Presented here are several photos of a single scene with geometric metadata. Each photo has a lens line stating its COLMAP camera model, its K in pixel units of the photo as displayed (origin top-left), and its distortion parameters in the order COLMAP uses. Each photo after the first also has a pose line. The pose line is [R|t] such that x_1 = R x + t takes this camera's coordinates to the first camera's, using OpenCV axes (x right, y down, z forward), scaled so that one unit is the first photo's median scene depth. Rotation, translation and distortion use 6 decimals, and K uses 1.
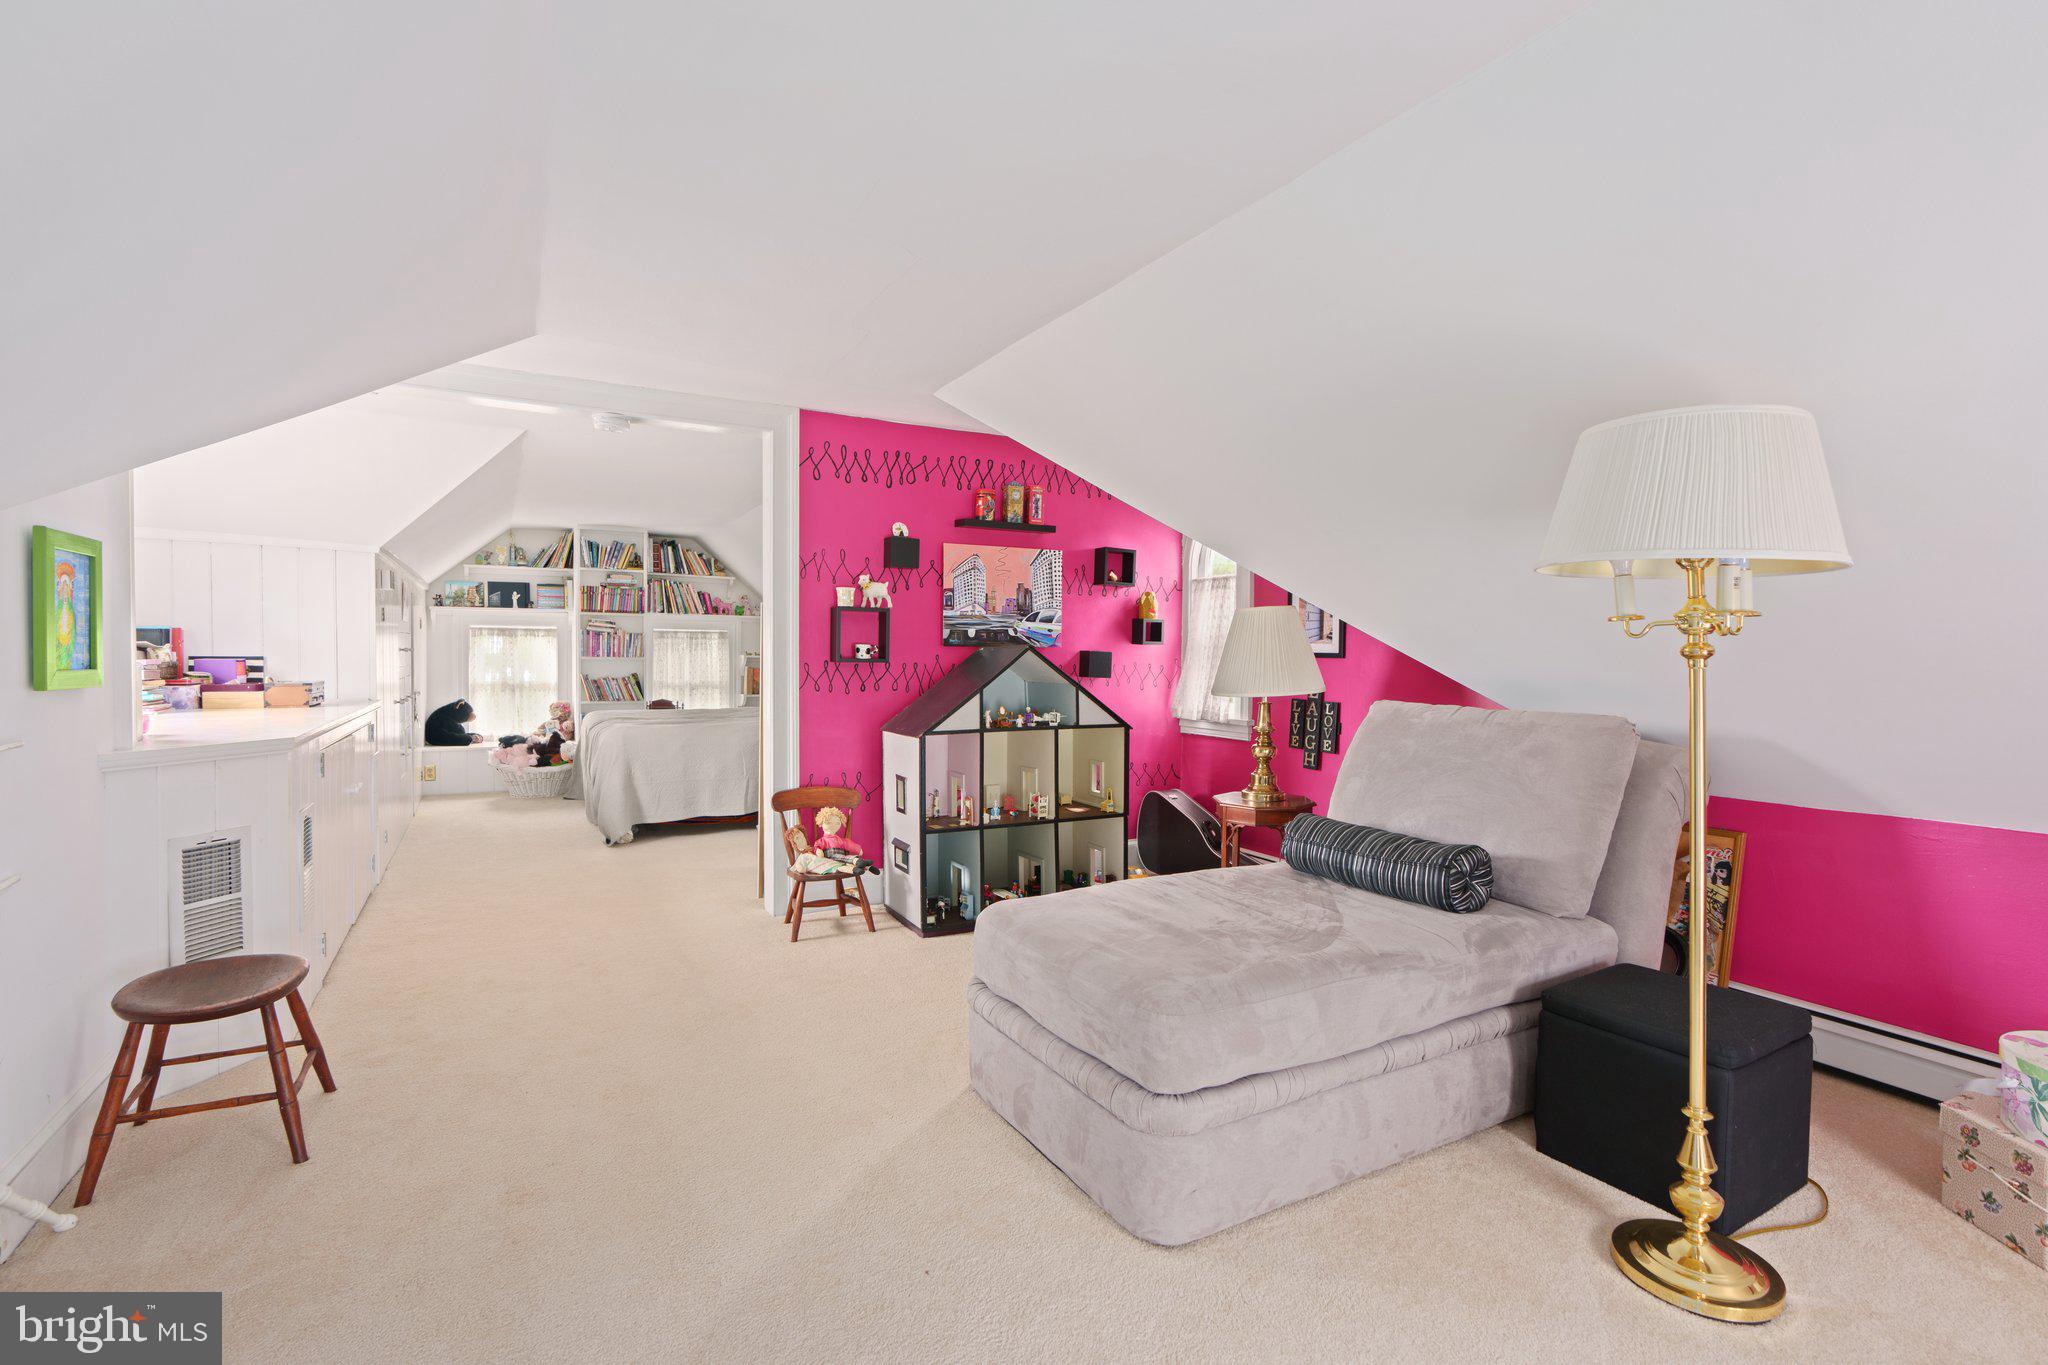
lens RADIAL K [[921.1, 0, 1022.5], [0, 921.1, 679.3], [0, 0, 1]] dist [-0.008619, 0.003559]
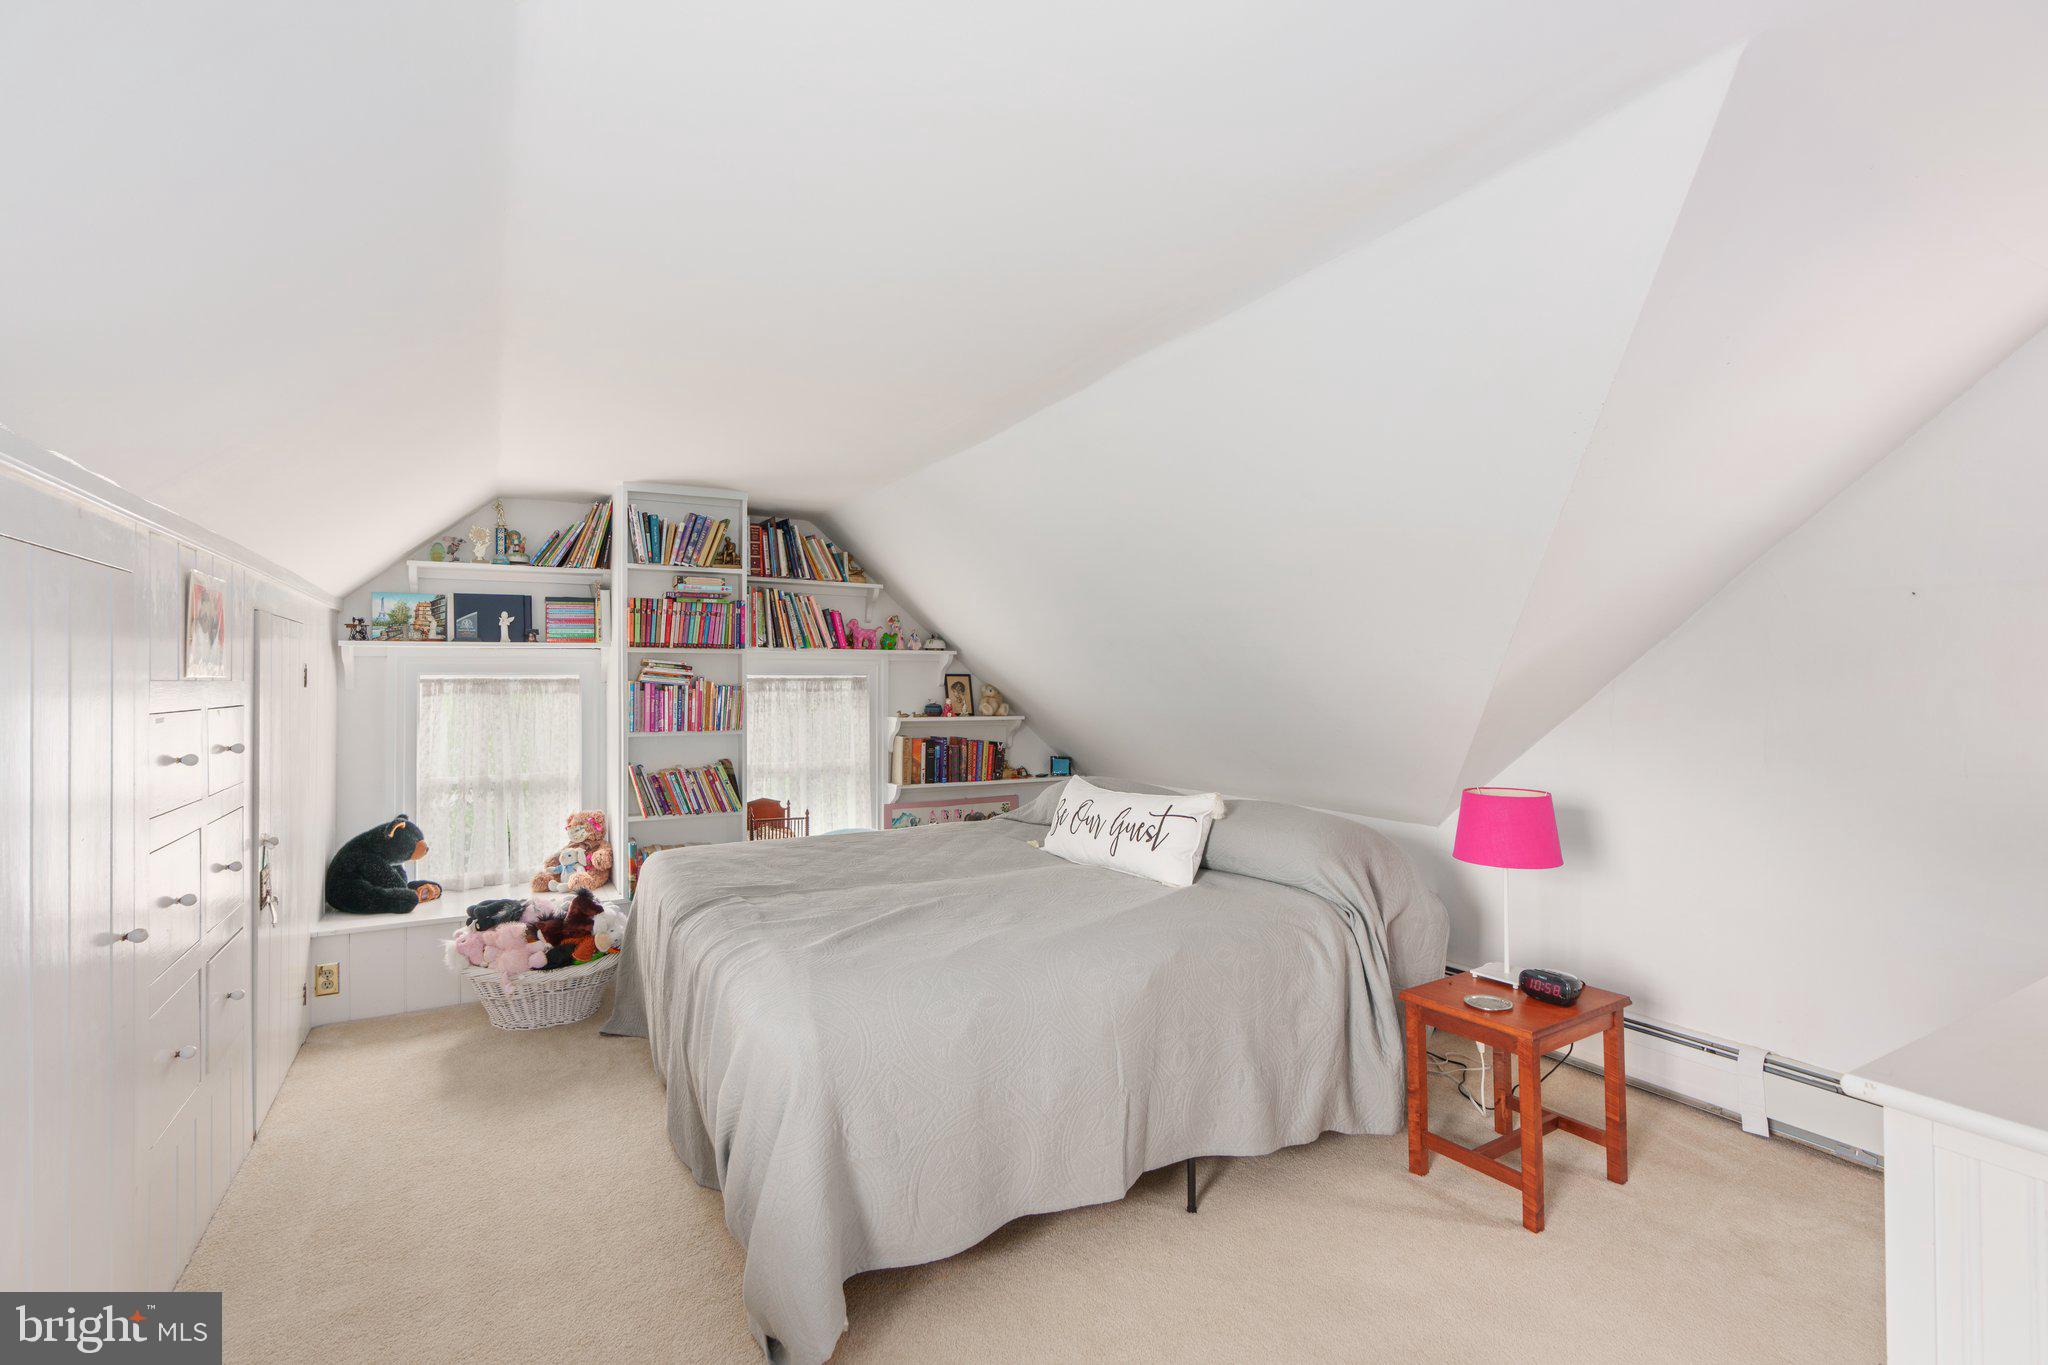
lens RADIAL K [[921.1, 0, 1024.5], [0, 921.1, 673.3], [0, 0, 1]] dist [-0.008619, 0.003559]
pose [[0.999900, -0.013551, 0.003959, -0.249272], [0.013690, 0.999198, -0.037622, -0.034674], [-0.003446, 0.037673, 0.999284, 0.460427]]
